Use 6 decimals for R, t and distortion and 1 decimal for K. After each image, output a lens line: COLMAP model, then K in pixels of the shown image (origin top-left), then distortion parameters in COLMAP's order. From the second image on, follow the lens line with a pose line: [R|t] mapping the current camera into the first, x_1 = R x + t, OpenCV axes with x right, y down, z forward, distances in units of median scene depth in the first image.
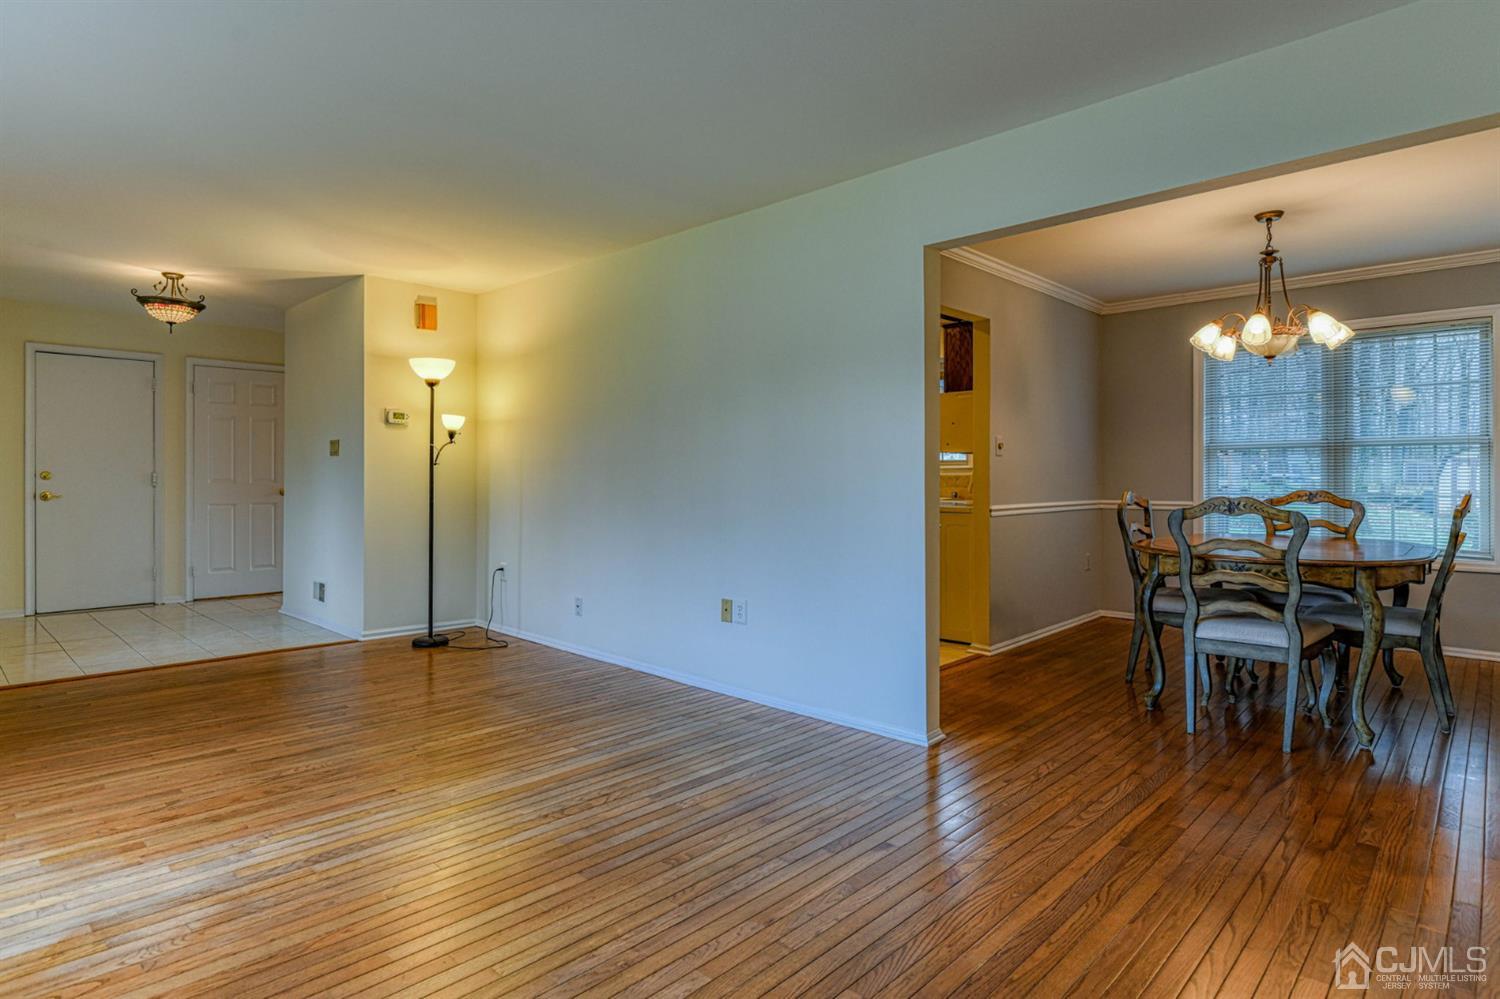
lens RADIAL K [[811.9, 0, 750.3], [0, 811.9, 476.5], [0, 0, 1]] dist [-0.006199, -0.002230]
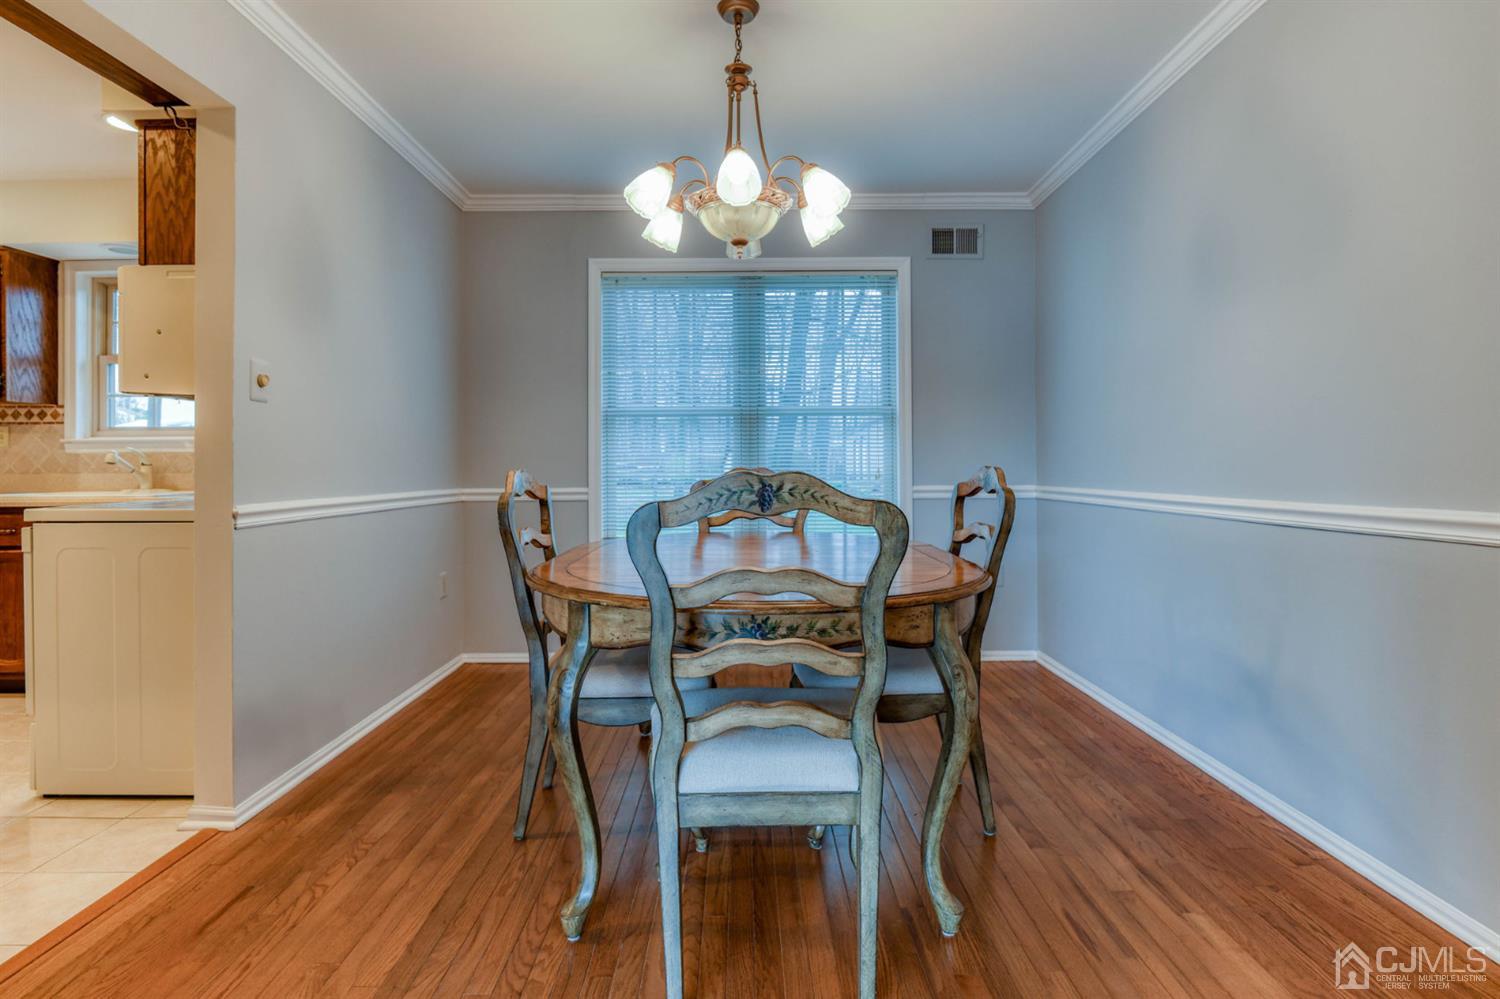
lens RADIAL K [[805.4, 0, 749.3], [0, 805.4, 460.0], [0, 0, 1]] dist [-0.007626, -0.002024]
pose [[0.729166, 0.002784, 0.684331, 0.233029], [0.003637, 0.999962, -0.007944, 0.017753], [-0.684327, 0.008281, 0.729128, 0.548187]]
